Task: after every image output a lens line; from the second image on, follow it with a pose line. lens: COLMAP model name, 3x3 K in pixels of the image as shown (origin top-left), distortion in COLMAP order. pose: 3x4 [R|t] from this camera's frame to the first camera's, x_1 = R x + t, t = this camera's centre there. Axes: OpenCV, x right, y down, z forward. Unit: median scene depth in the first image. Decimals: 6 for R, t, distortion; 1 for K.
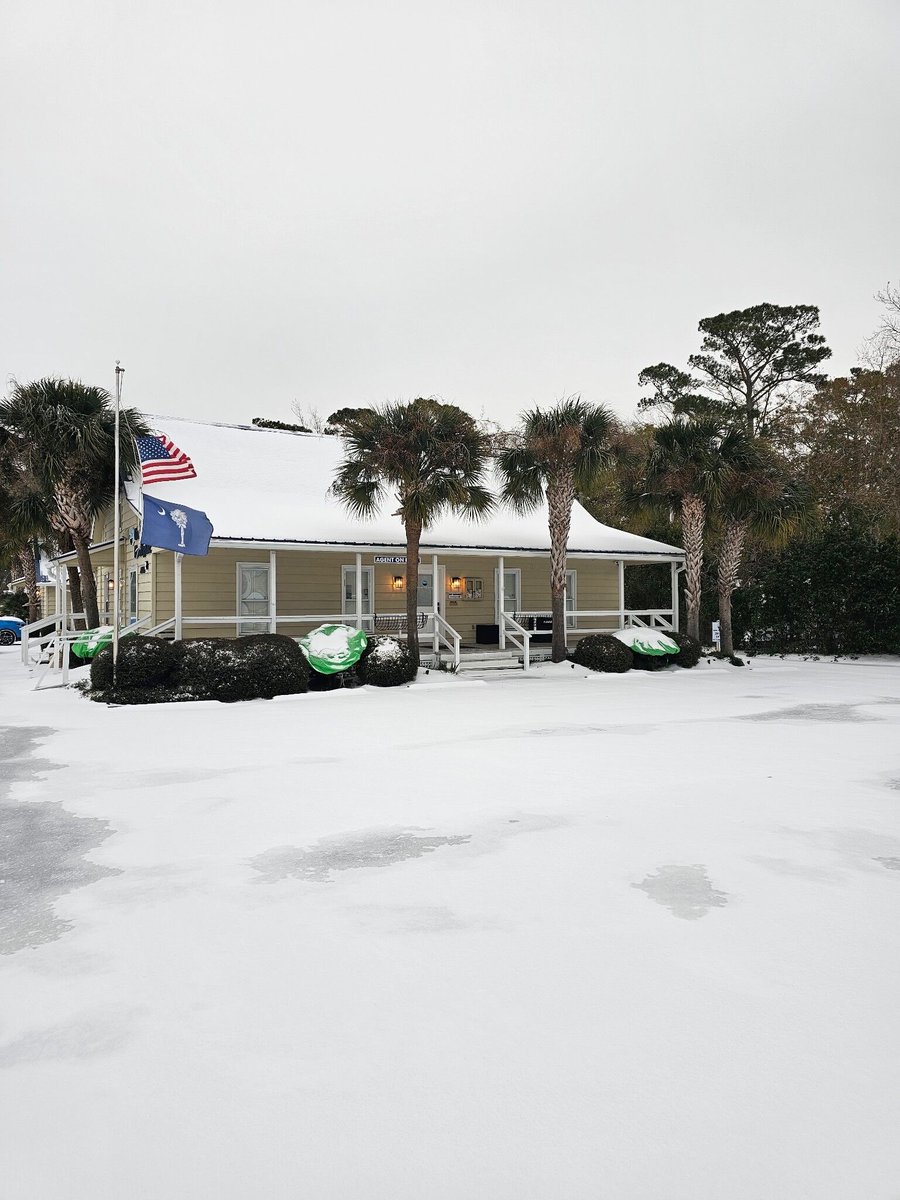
lens RADIAL K [[841.5, 0, 449.9], [0, 841.5, 603.7], [0, 0, 1]] dist [0.028337, -0.000490]
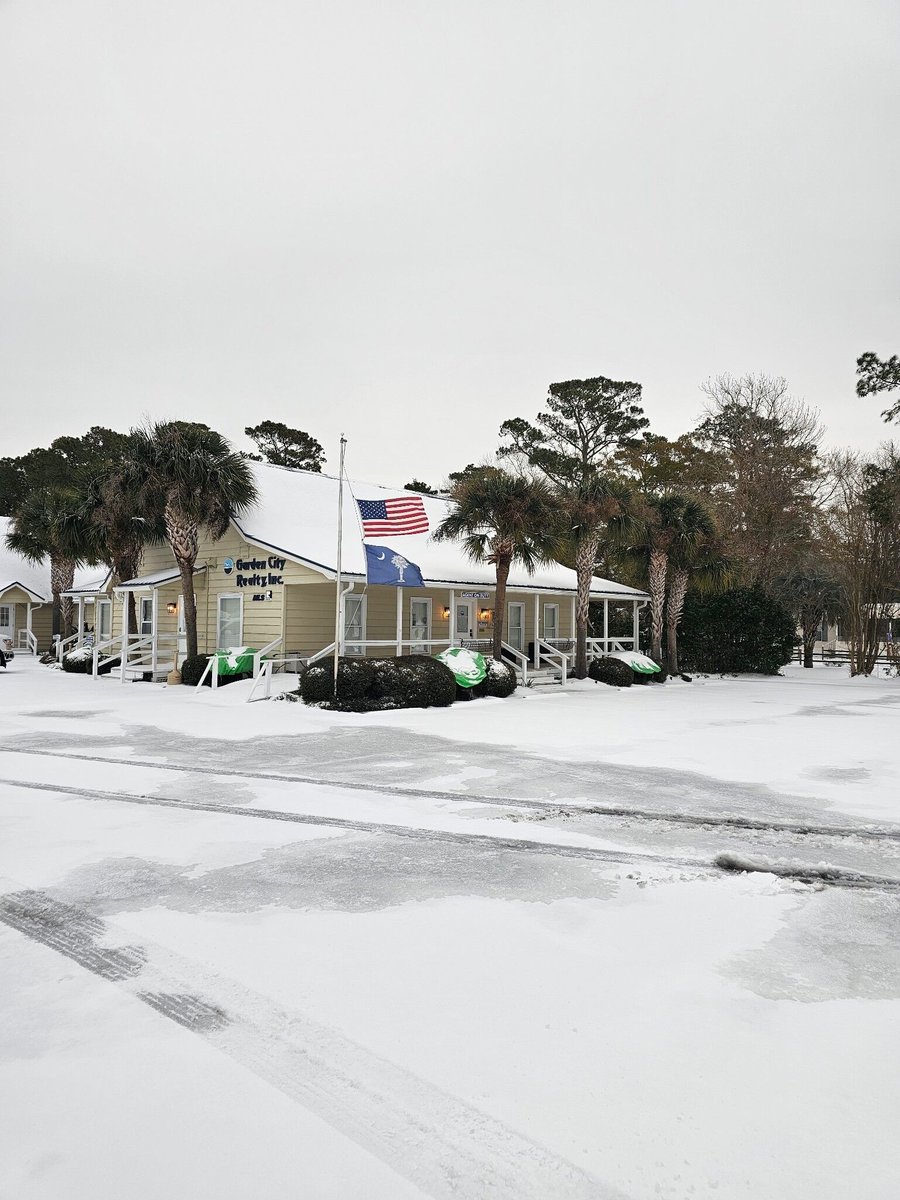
lens RADIAL K [[883.0, 0, 450.3], [0, 883.0, 597.8], [0, 0, 1]] dist [0.045844, -0.000226]
pose [[0.945455, 0.025867, 0.324725, -0.452270], [-0.015517, 0.999287, -0.034423, -0.003105], [-0.325384, 0.027507, 0.945182, -0.180474]]
